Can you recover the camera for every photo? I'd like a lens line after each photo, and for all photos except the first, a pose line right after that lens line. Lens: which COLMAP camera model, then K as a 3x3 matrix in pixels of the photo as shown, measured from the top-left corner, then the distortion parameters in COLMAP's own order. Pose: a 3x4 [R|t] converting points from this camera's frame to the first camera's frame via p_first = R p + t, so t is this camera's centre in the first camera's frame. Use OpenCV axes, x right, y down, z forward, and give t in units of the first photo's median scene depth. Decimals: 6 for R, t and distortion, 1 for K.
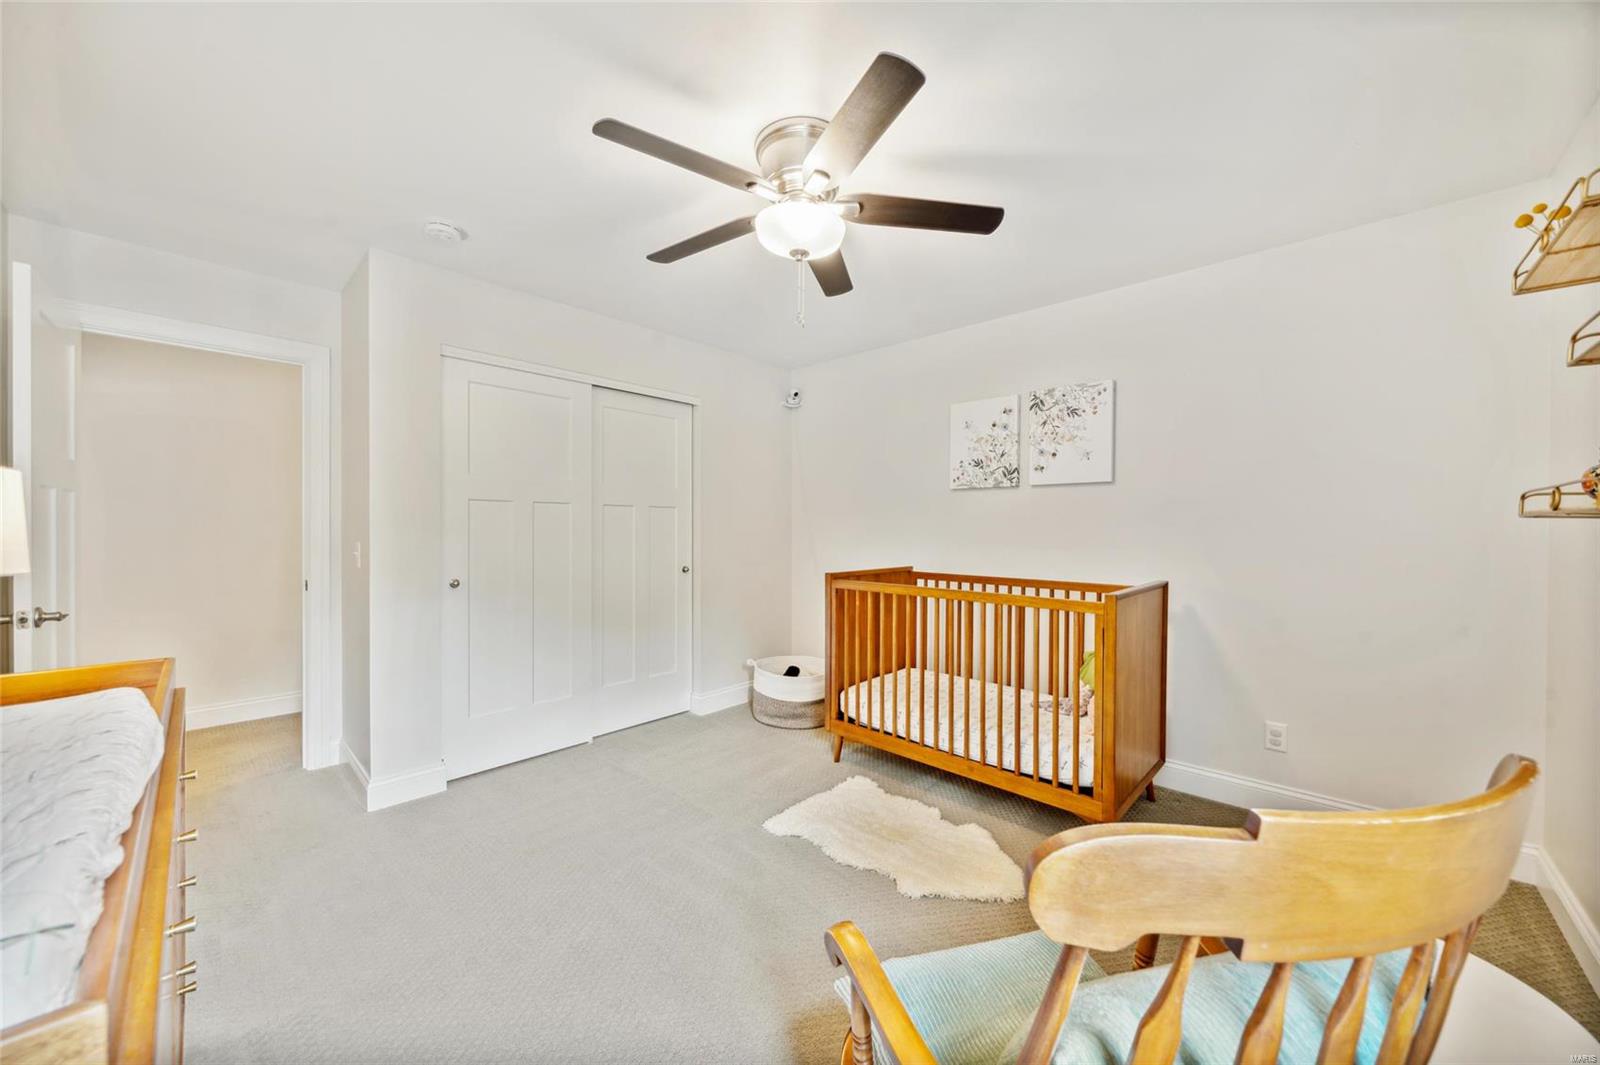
lens RADIAL K [[579.3, 0, 800.0], [0, 579.3, 532.5], [0, 0, 1]] dist [0.000330, -0.000001]
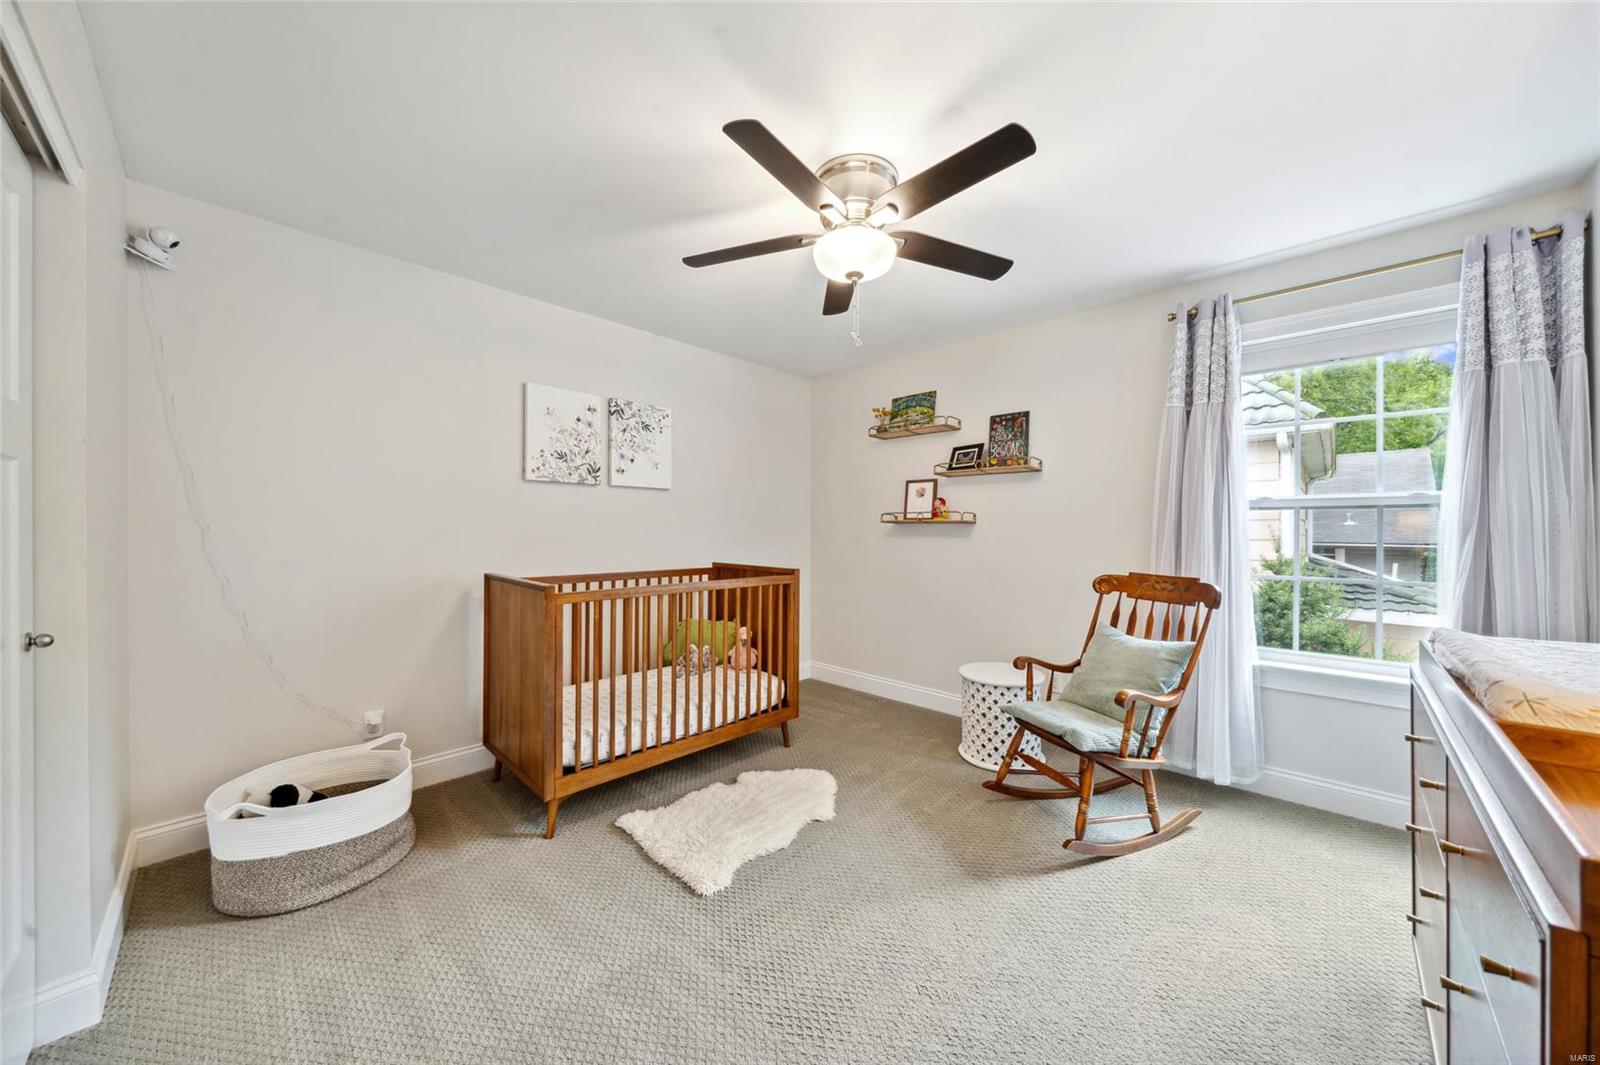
lens RADIAL K [[547.0, 0, 800.0], [0, 547.0, 532.5], [0, 0, 1]] dist [-0.000386, -0.000013]
pose [[0.013598, -0.009941, 0.999858, -0.620997], [0.002694, 0.999947, 0.009906, -0.003475], [-0.999904, 0.002559, 0.013624, 0.652838]]
